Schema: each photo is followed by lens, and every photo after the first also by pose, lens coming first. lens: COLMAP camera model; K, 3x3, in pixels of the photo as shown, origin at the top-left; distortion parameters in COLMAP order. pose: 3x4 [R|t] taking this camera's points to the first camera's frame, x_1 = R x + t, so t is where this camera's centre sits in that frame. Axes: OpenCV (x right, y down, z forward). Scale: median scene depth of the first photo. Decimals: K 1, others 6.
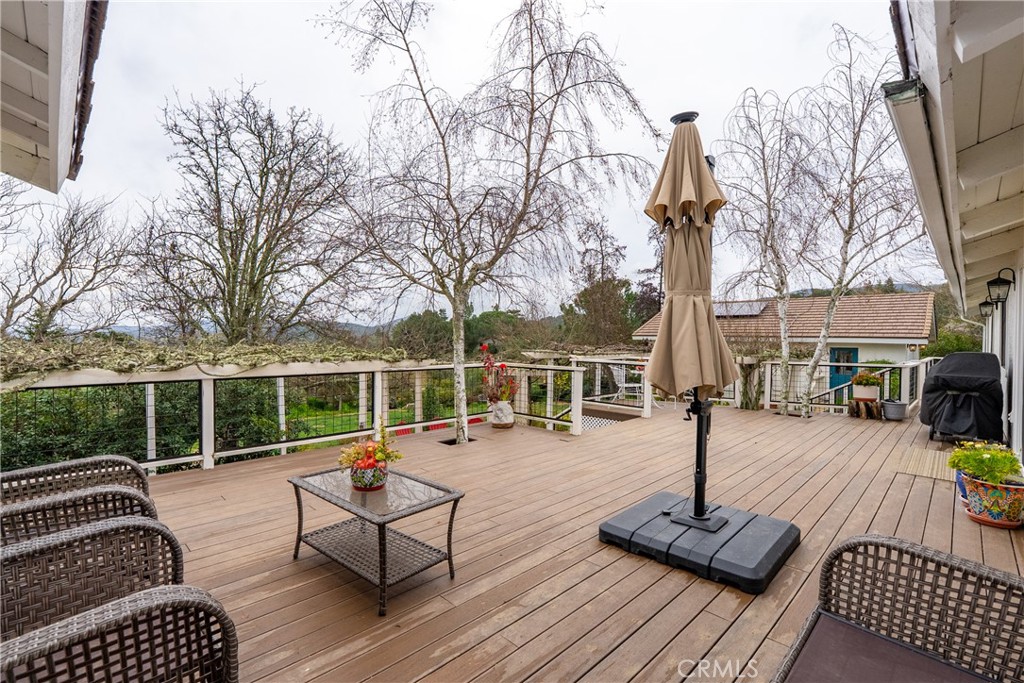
lens RADIAL K [[467.8, 0, 504.6], [0, 467.8, 343.0], [0, 0, 1]] dist [-0.013855, 0.000473]
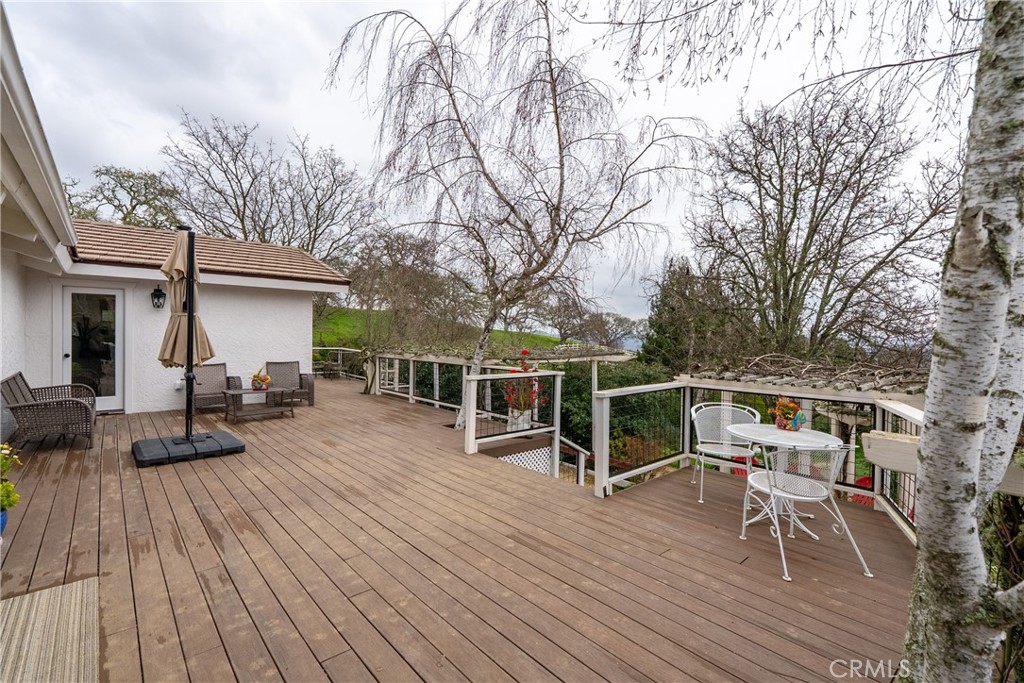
lens RADIAL K [[467.8, 0, 507.8], [0, 467.8, 344.1], [0, 0, 1]] dist [-0.013855, 0.000473]
pose [[-0.070368, -0.000806, -0.997521, 1.520085], [-0.026847, 0.999639, 0.001086, -0.010735], [0.997160, 0.026857, -0.070364, 1.693990]]
